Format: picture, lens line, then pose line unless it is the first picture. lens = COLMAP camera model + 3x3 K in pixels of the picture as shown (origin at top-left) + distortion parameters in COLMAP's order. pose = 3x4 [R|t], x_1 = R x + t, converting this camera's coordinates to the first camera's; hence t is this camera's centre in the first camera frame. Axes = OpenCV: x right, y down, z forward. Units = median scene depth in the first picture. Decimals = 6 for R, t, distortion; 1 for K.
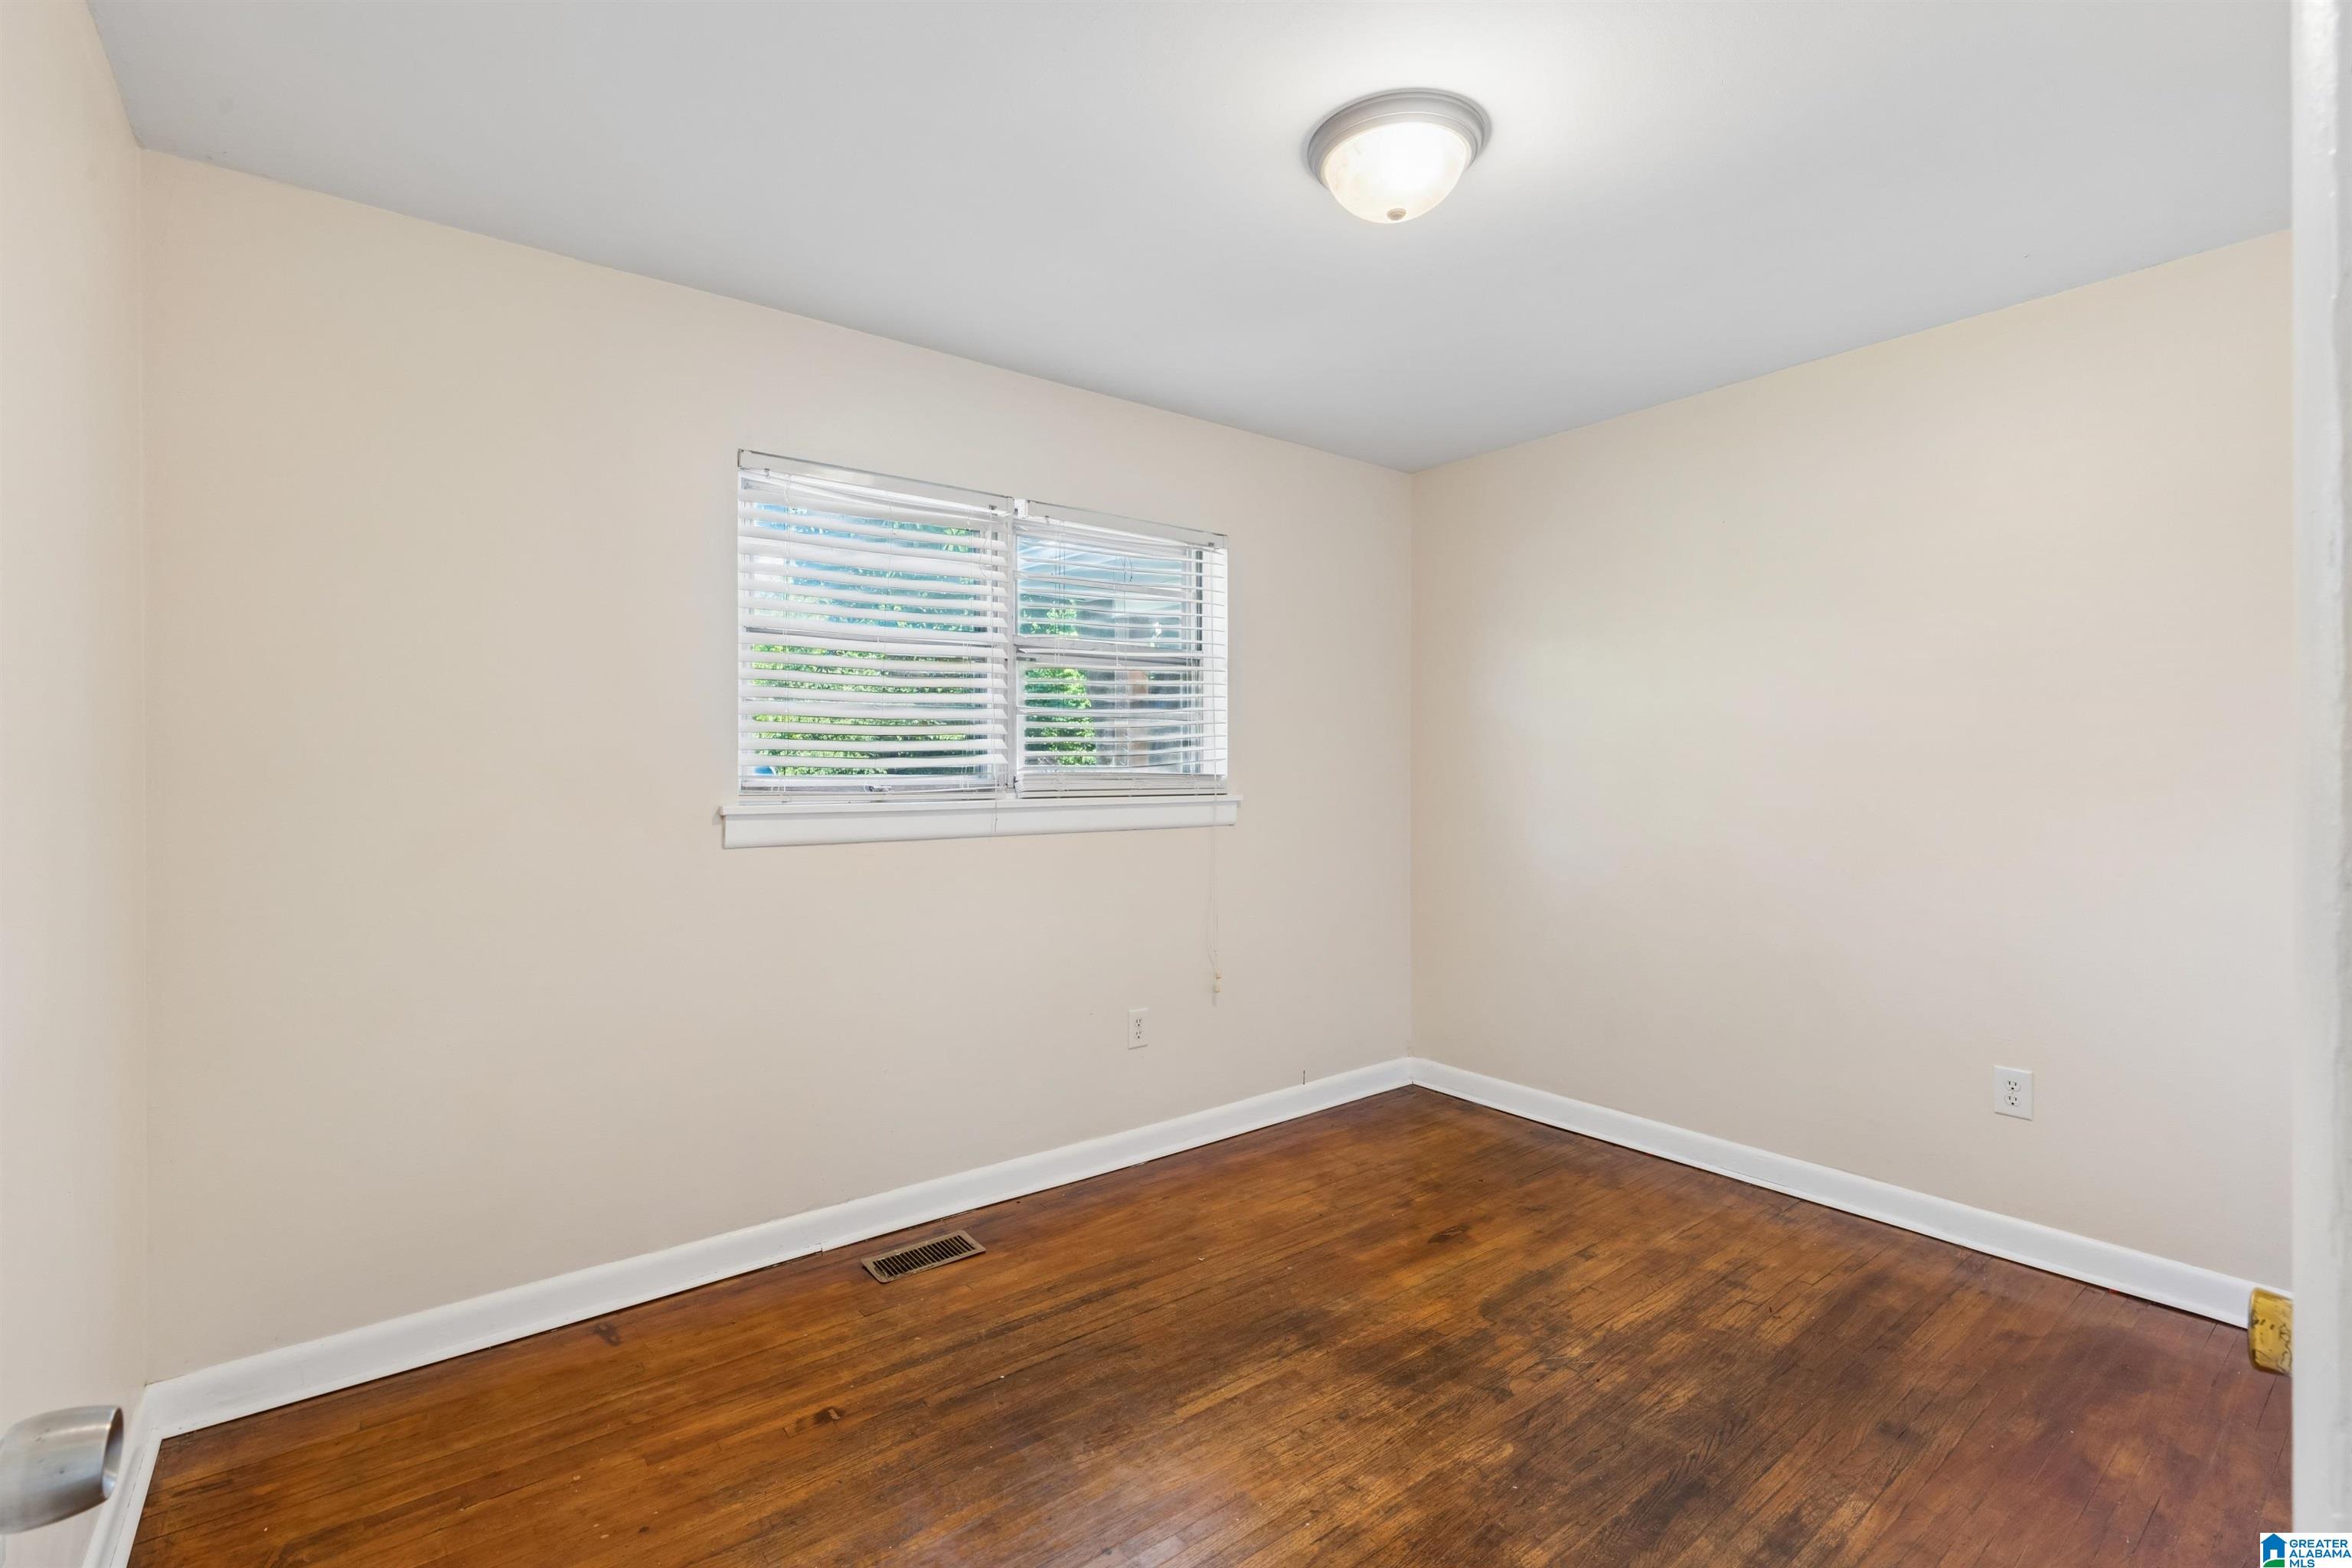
lens RADIAL K [[1066.6, 0, 1178.8], [0, 1066.6, 777.7], [0, 0, 1]] dist [-0.001159, -0.000051]
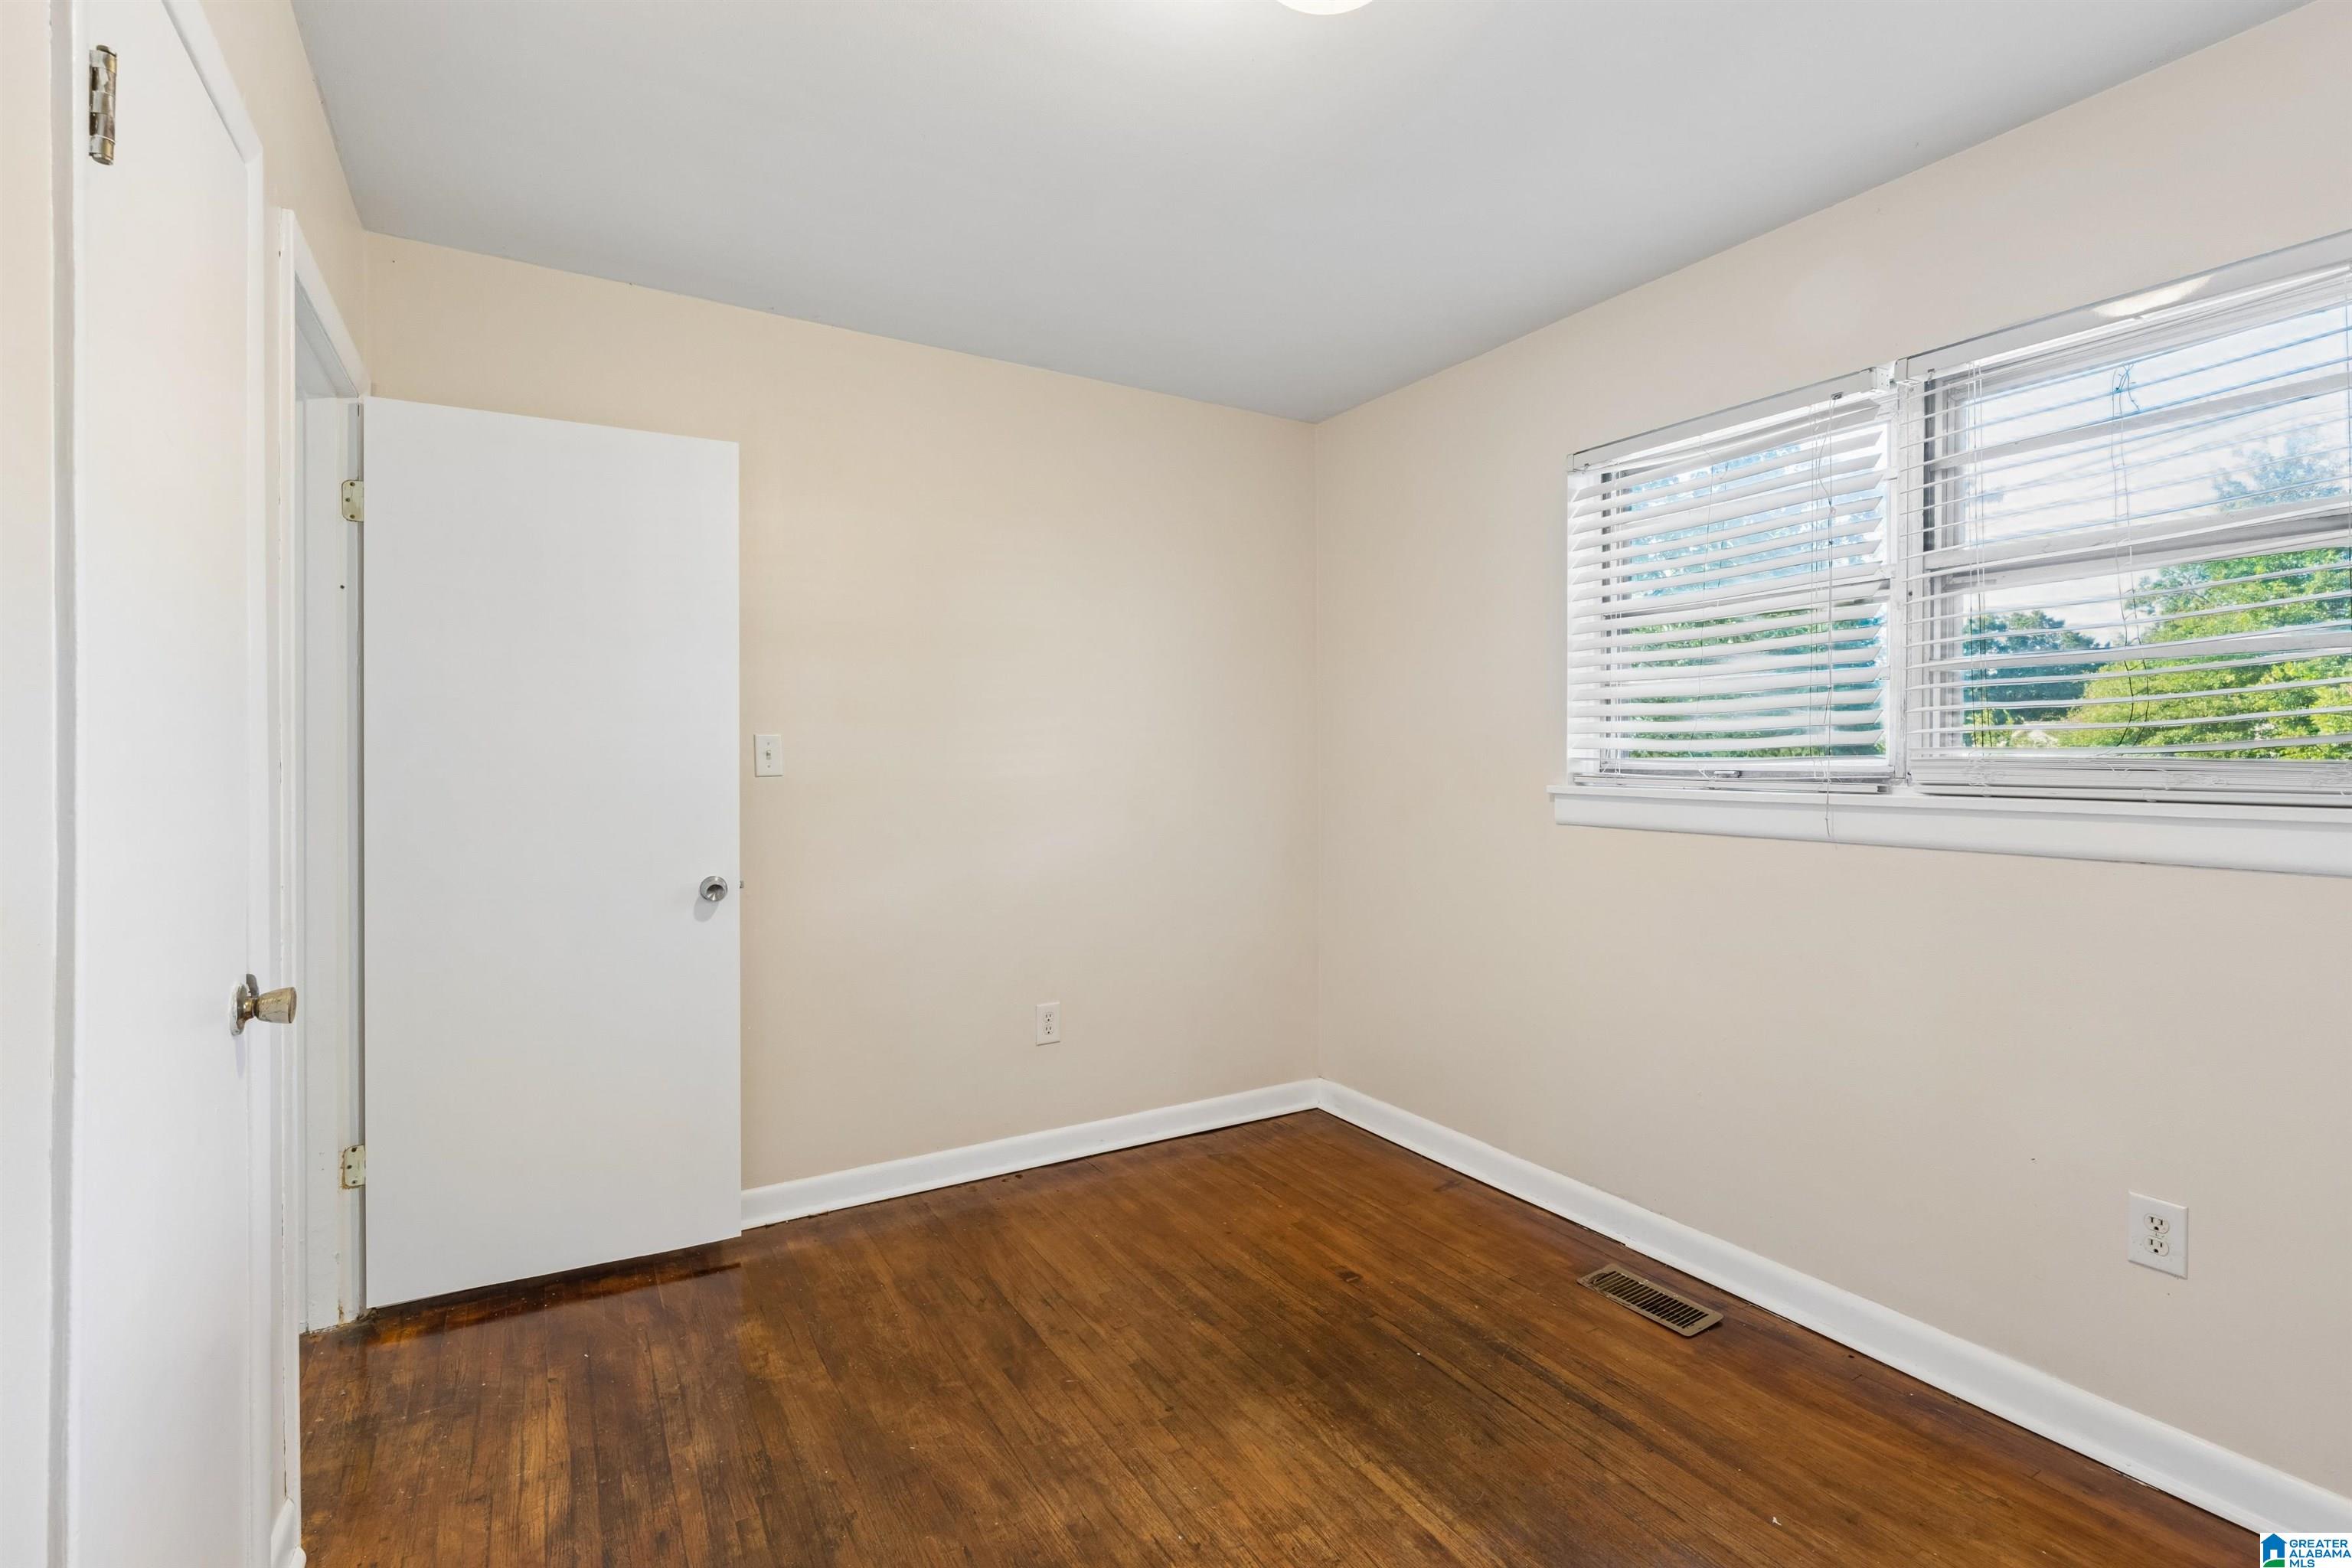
lens RADIAL K [[1066.6, 0, 1178.8], [0, 1066.6, 777.7], [0, 0, 1]] dist [-0.001159, -0.000051]
pose [[-0.127244, 0.020722, -0.991655, 0.770911], [-0.007718, 0.999731, 0.021881, -0.003401], [0.991841, 0.010438, -0.127050, 0.810809]]
